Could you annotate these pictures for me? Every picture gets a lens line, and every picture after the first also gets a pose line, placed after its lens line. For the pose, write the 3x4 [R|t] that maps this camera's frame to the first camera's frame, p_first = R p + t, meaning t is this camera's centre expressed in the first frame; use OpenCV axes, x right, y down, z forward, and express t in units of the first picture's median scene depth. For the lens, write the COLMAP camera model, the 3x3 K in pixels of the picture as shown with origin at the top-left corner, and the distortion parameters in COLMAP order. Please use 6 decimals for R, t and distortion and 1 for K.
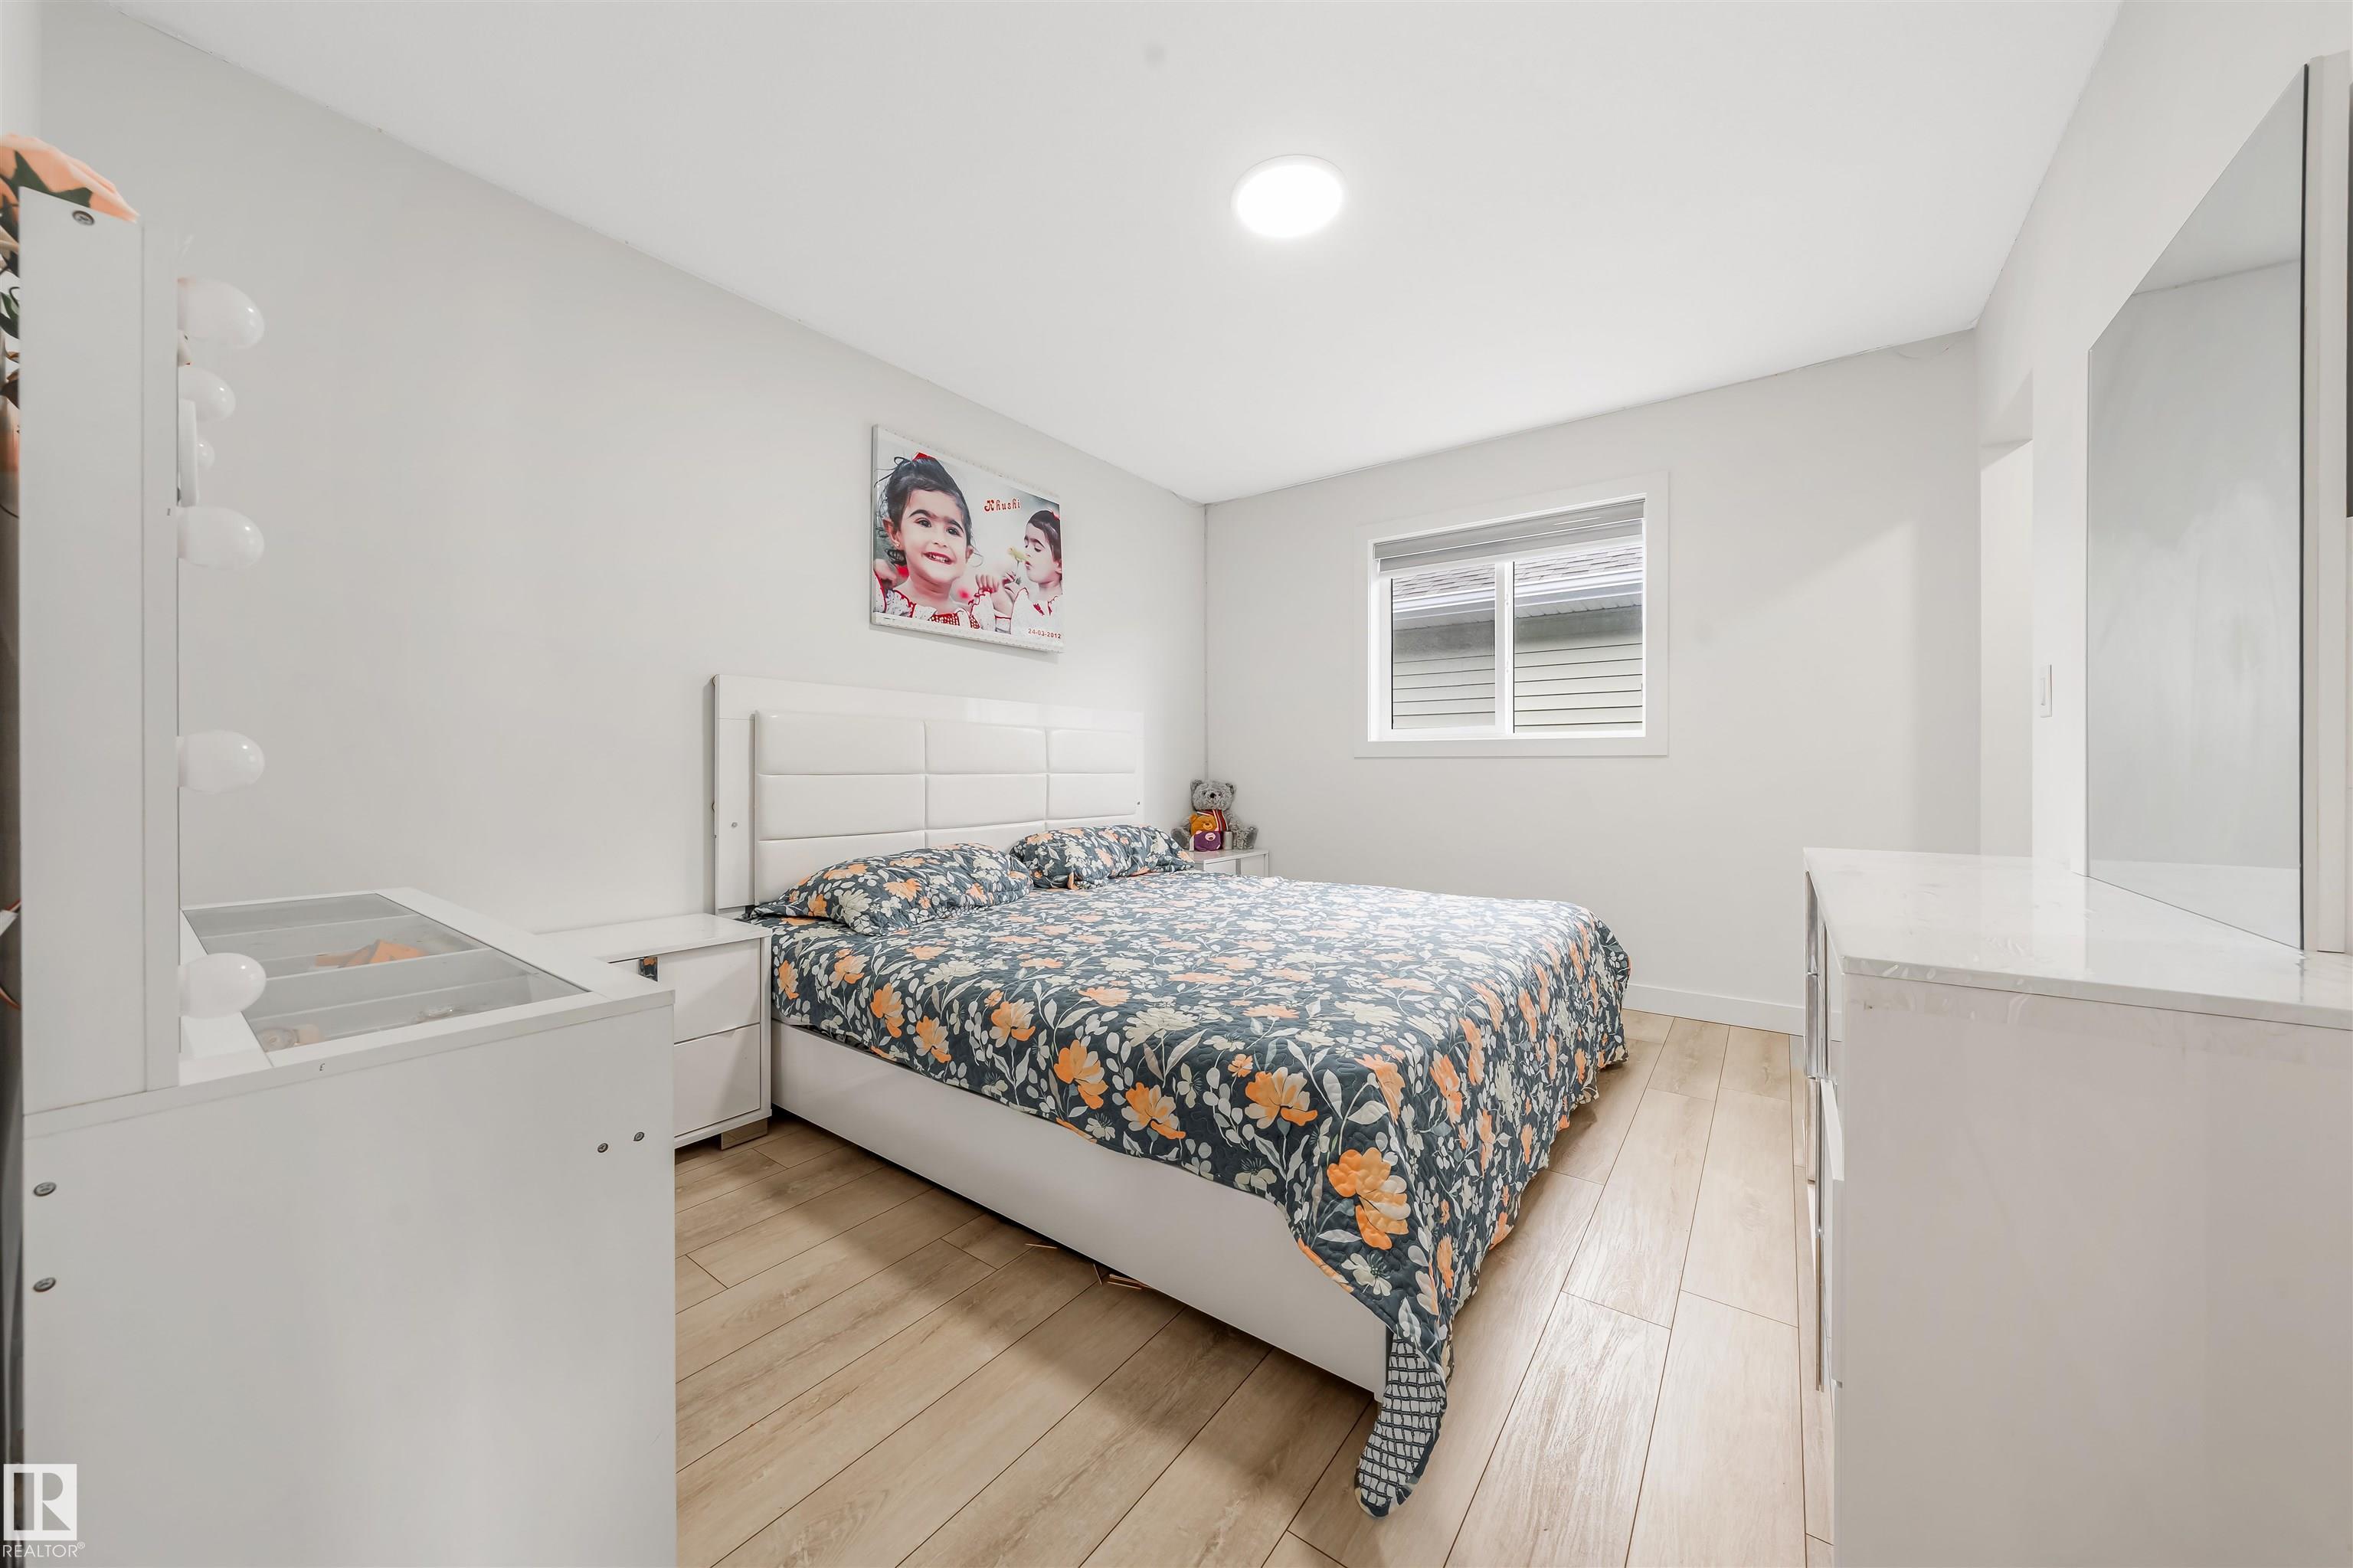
lens RADIAL K [[832.7, 0, 1176.0], [0, 832.7, 769.9], [0, 0, 1]] dist [-0.001978, 0.000306]
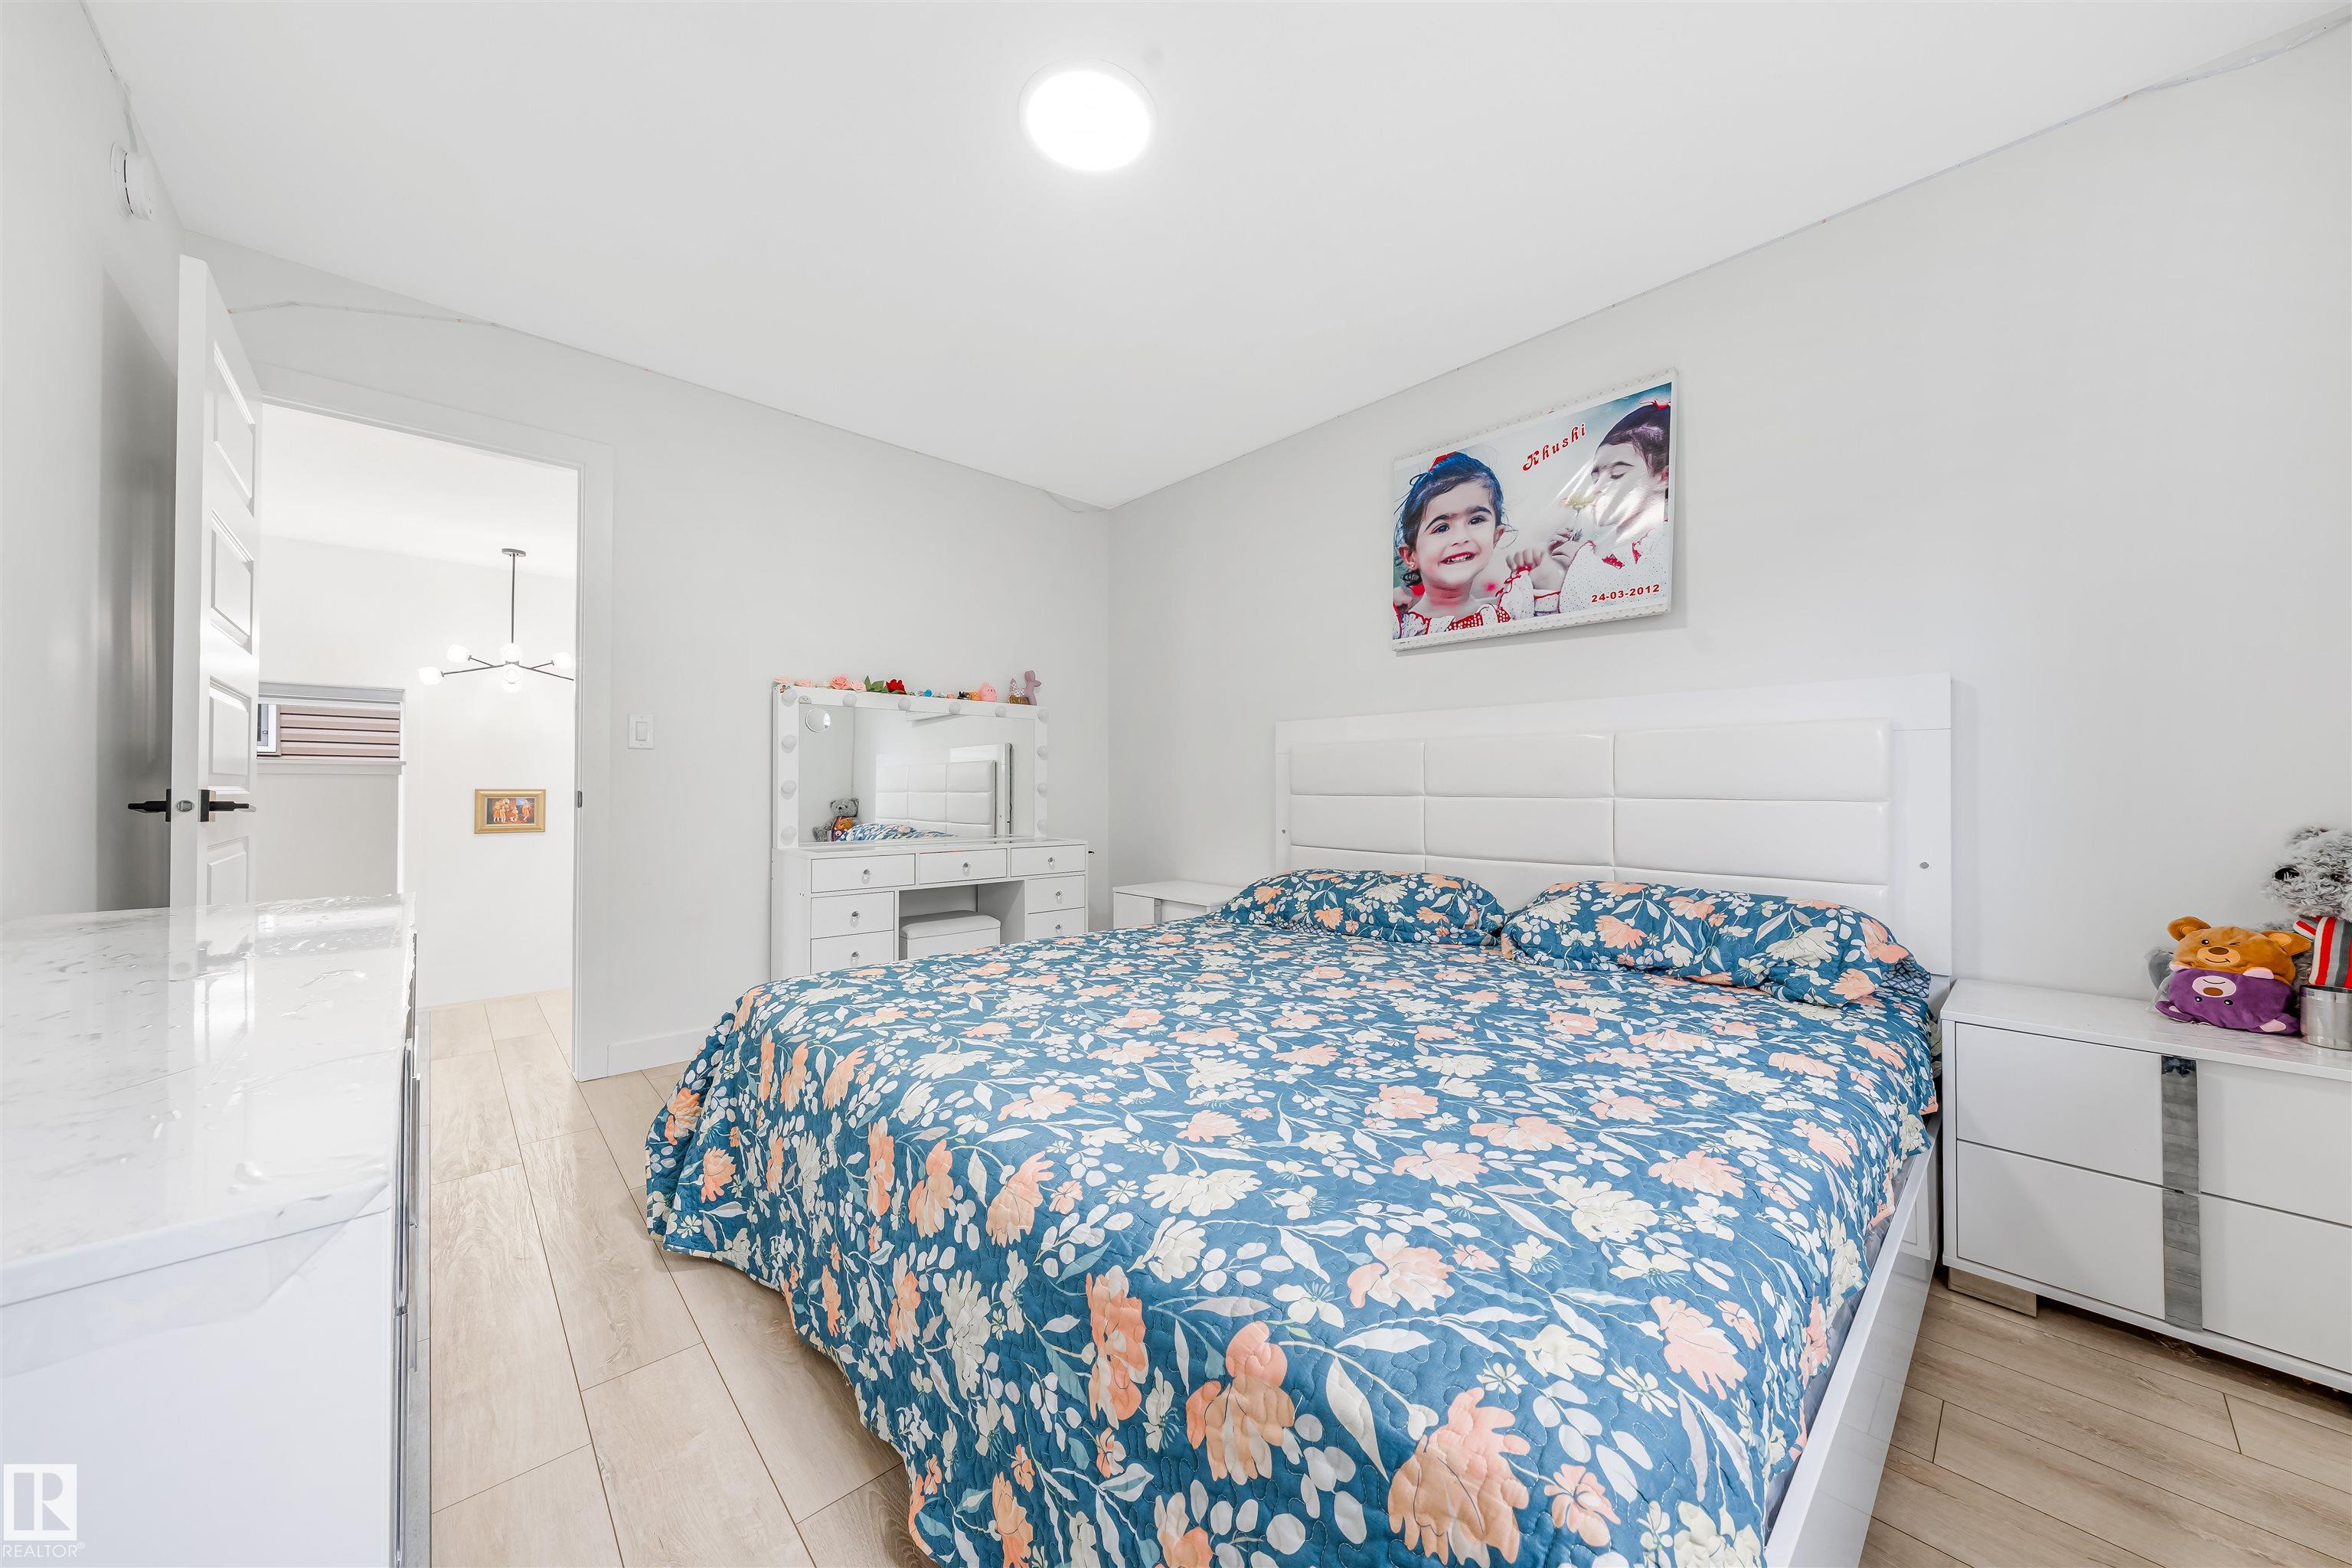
lens RADIAL K [[832.3, 0, 1180.8], [0, 832.3, 786.1], [0, 0, 1]] dist [-0.001978, 0.000306]
pose [[-0.207261, -0.003981, -0.978278, 0.662748], [-0.005142, 0.999982, -0.002980, -0.002349], [0.978272, 0.004413, -0.207278, 0.892303]]
